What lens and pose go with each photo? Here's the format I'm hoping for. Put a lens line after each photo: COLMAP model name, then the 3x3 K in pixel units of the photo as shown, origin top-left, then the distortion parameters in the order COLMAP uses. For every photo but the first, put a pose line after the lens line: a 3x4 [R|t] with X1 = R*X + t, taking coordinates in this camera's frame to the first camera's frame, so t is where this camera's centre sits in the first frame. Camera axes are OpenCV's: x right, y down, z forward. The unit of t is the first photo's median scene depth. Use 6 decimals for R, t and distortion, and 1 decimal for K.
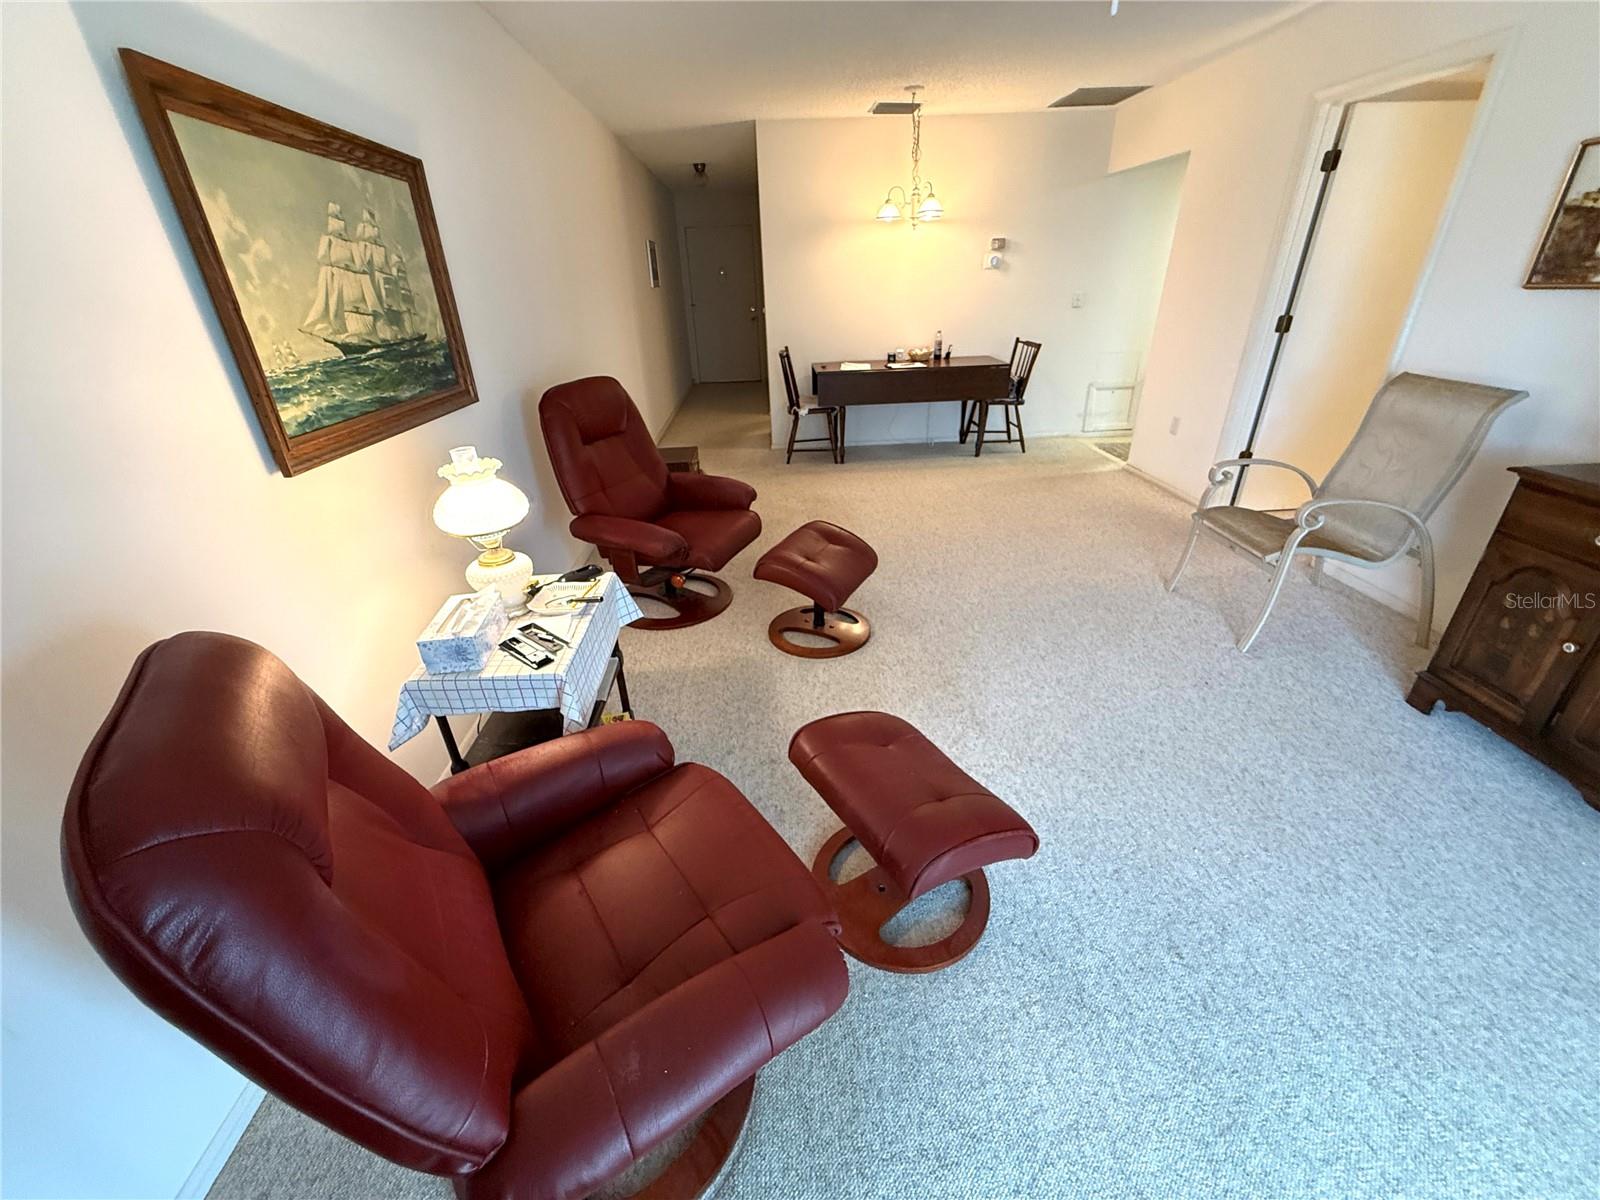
lens RADIAL K [[636.4, 0, 800.0], [0, 636.4, 600.0], [0, 0, 1]] dist [0.000761, -0.000235]
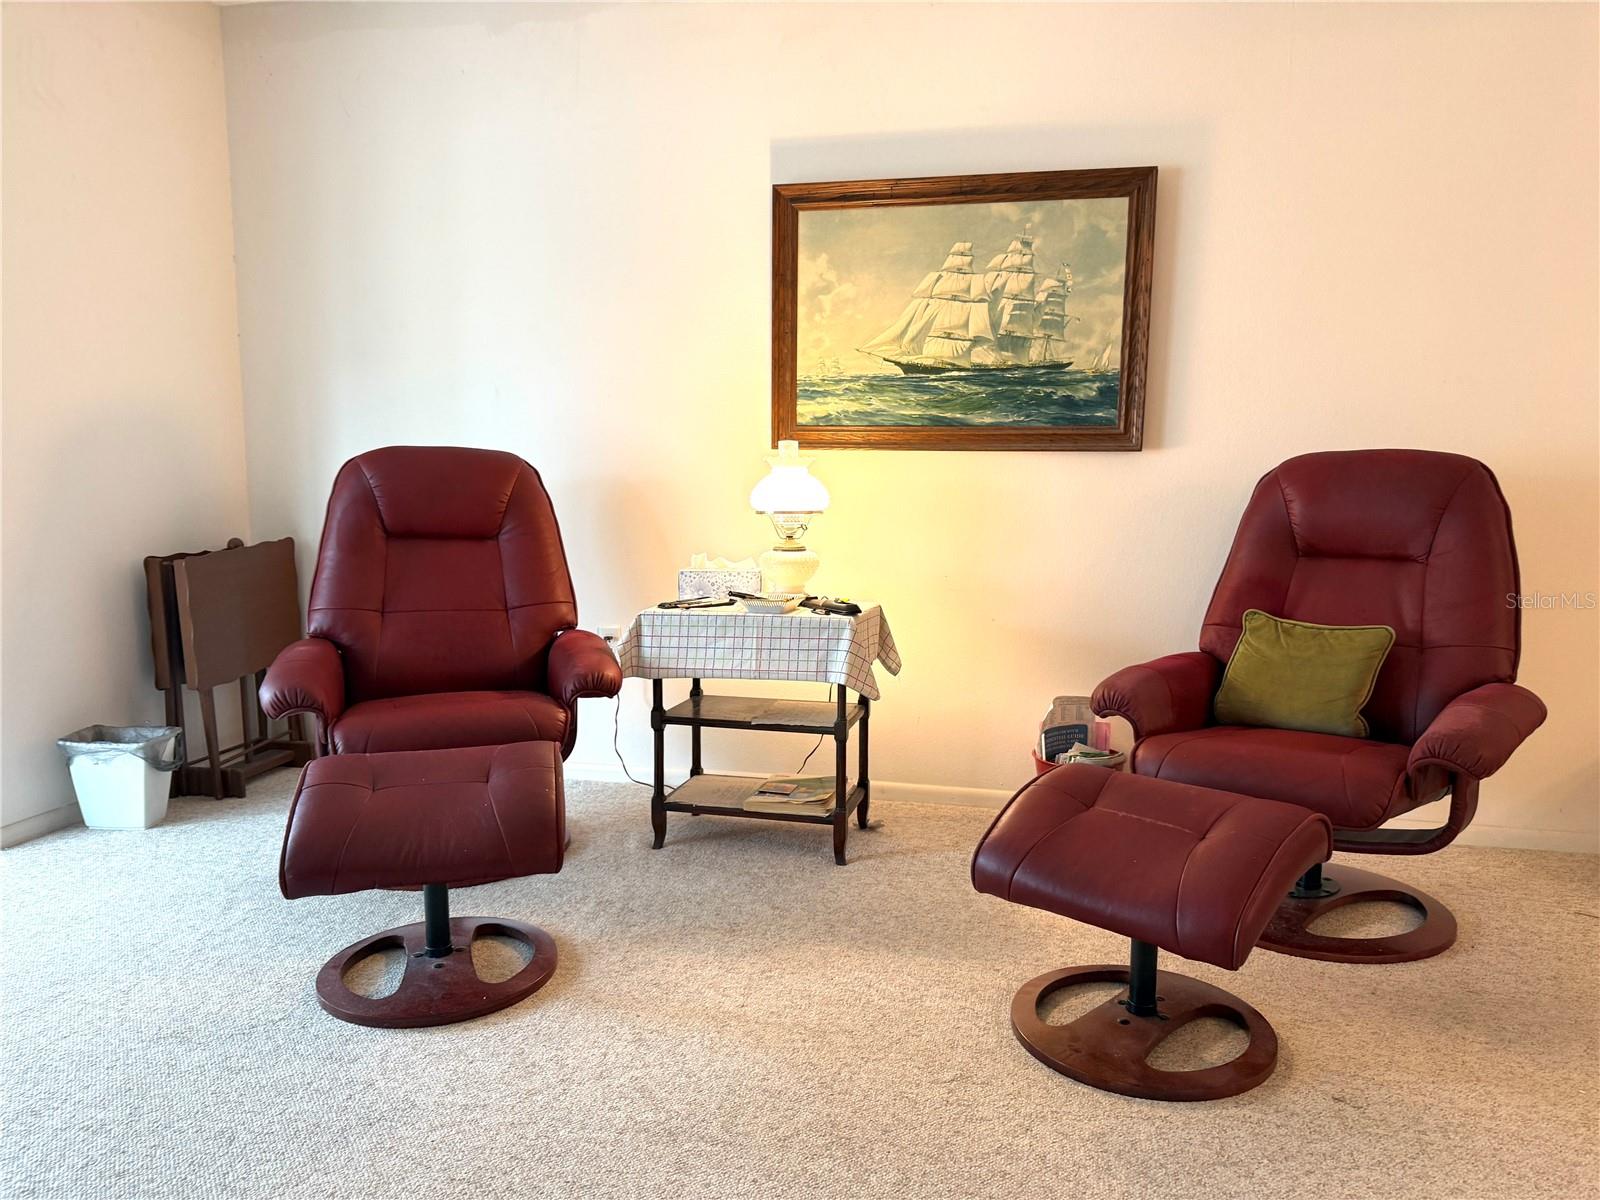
lens RADIAL K [[1125.0, 0, 800.0], [0, 1125.0, 600.0], [0, 0, 1]] dist [0.131857, -0.202574]
pose [[-0.297846, 0.153063, -0.942263, 1.202594], [-0.422684, 0.863884, 0.273940, -0.483912], [0.855936, 0.479872, -0.192607, 1.350588]]
